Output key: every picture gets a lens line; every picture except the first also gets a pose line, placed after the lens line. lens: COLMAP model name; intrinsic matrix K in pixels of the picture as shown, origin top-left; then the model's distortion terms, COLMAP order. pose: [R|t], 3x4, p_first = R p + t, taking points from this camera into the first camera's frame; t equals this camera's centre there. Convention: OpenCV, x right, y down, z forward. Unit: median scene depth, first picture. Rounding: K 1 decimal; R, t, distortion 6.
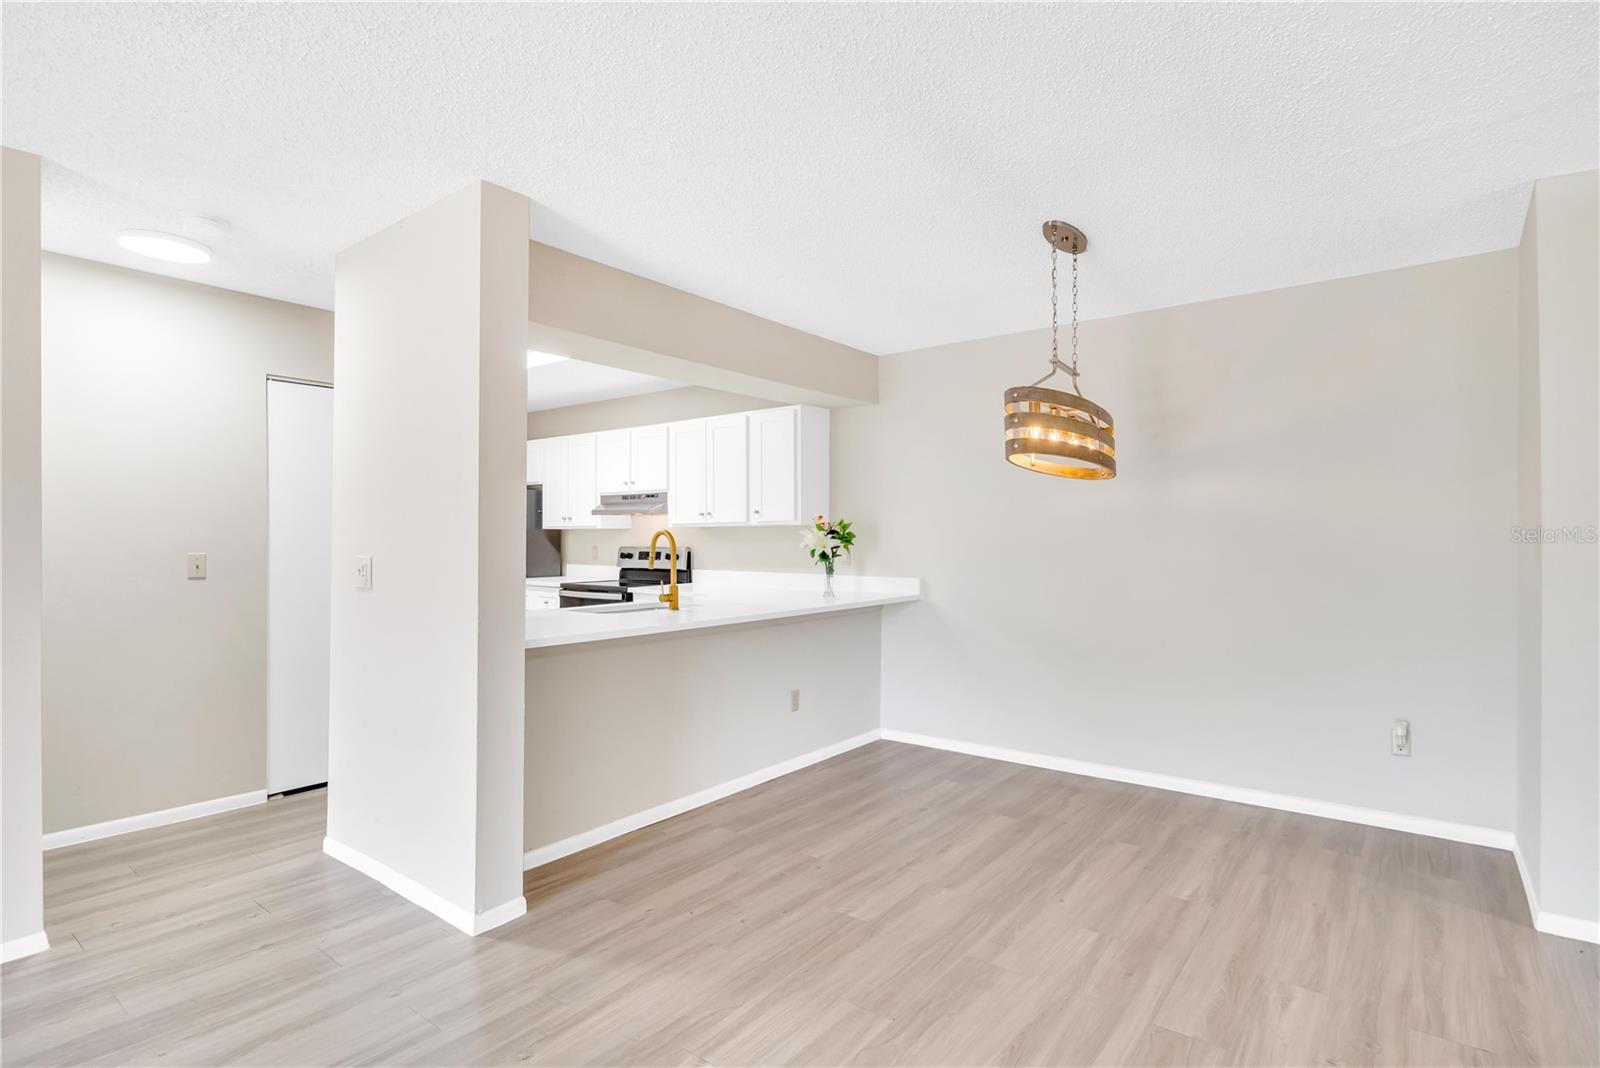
lens RADIAL K [[806.9, 0, 802.4], [0, 806.9, 528.2], [0, 0, 1]] dist [-0.011787, 0.000008]
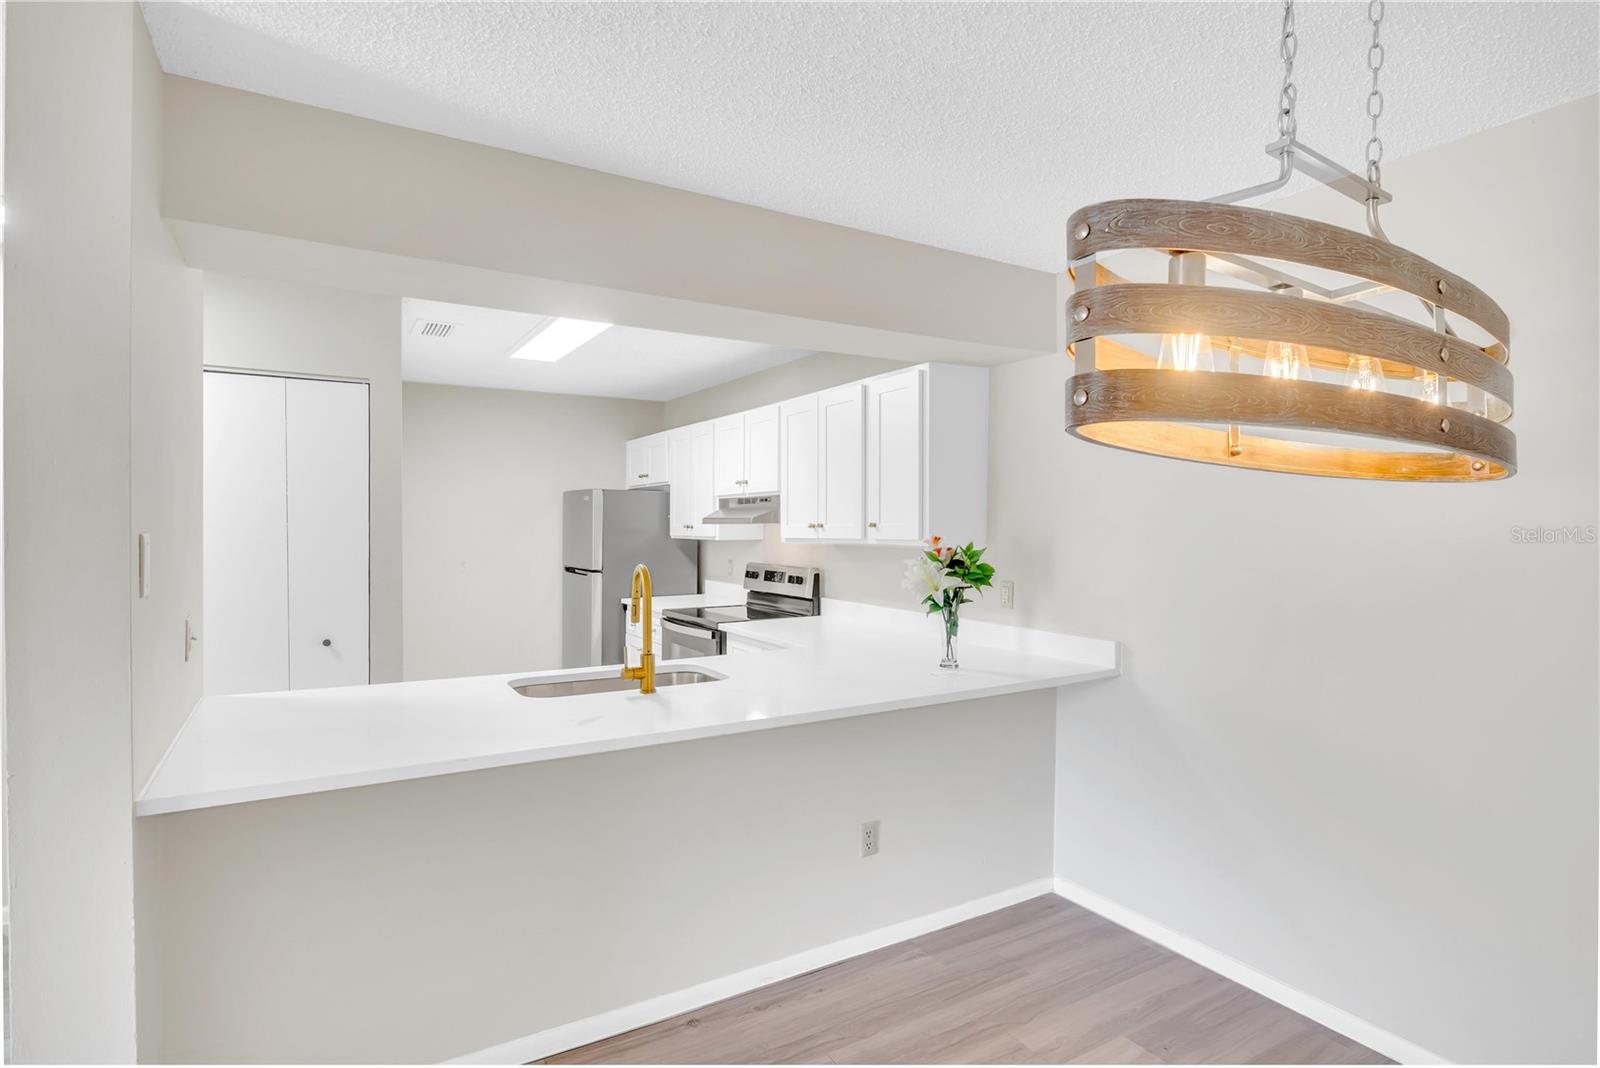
lens RADIAL K [[817.0, 0, 806.4], [0, 817.0, 536.2], [0, 0, 1]] dist [-0.007817, -0.000630]
pose [[0.934021, 0.011982, -0.357017, 0.132217], [-0.003457, 0.999694, 0.024508, -0.026790], [0.357201, -0.021657, 0.933776, 0.323344]]
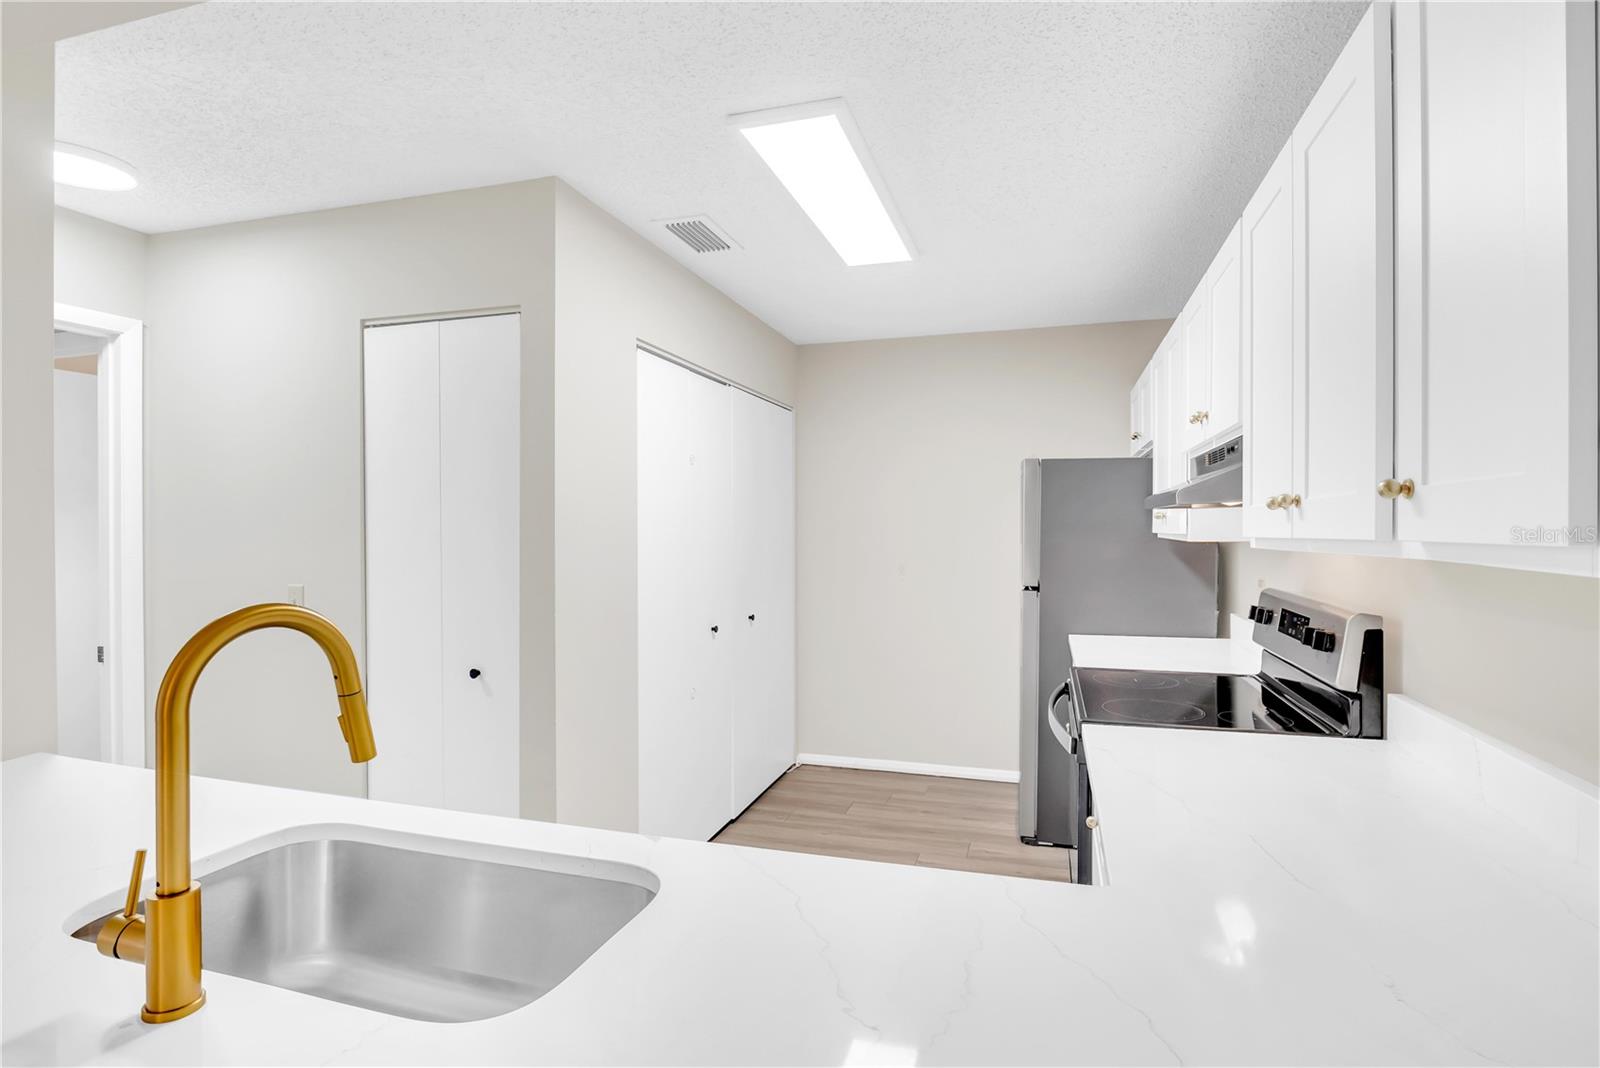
lens RADIAL K [[800.4, 0, 793.7], [0, 800.4, 531.9], [0, 0, 1]] dist [-0.000448, 0.000131]
pose [[0.351025, 0.010174, -0.936311, 0.061304], [0.010904, 0.999829, 0.014952, -0.014444], [0.936302, -0.015458, 0.350854, 0.778370]]
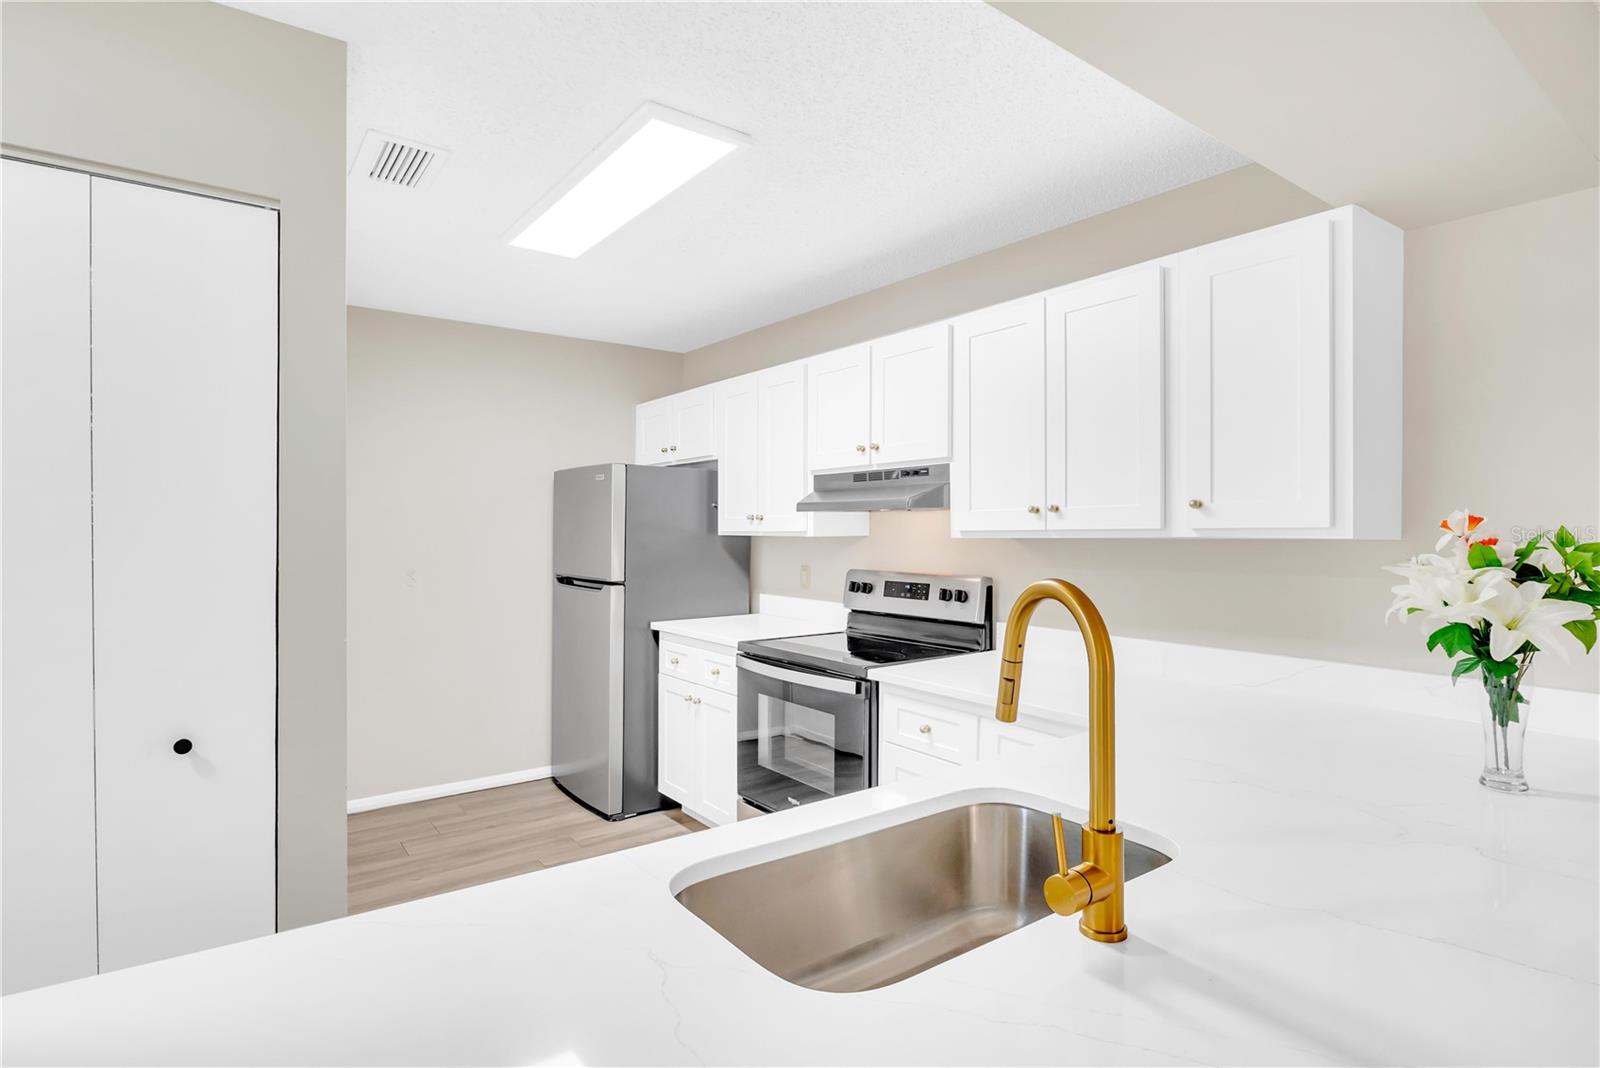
lens RADIAL K [[817.2, 0, 800.0], [0, 817.2, 534.0], [0, 0, 1]] dist [-0.008077, 0.000081]
pose [[0.964228, 0.006728, -0.264991, -0.131921], [-0.003033, 0.999892, 0.014348, -0.010565], [0.265059, -0.013031, 0.964144, 0.542802]]
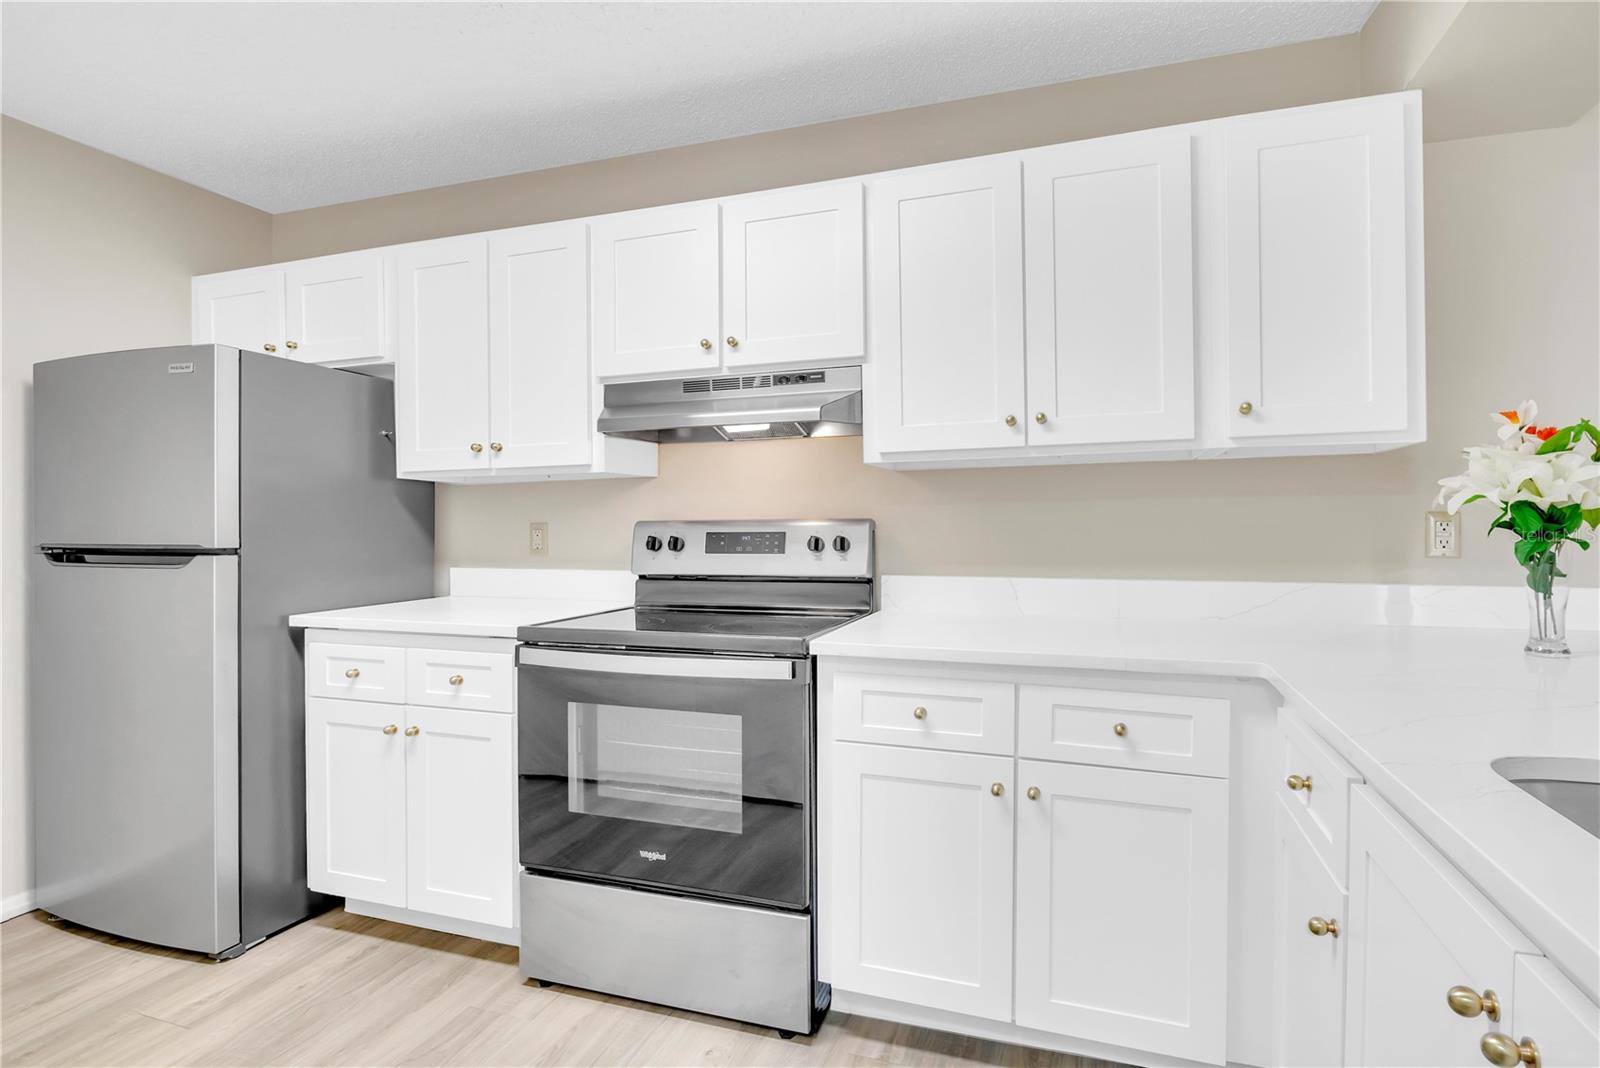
lens RADIAL K [[817.2, 0, 800.0], [0, 817.2, 534.0], [0, 0, 1]] dist [-0.008077, 0.000081]
pose [[0.946376, -0.001783, 0.323063, -0.329785], [-0.003195, 0.999884, 0.014880, 0.026750], [-0.323053, -0.015115, 0.946260, 0.700952]]
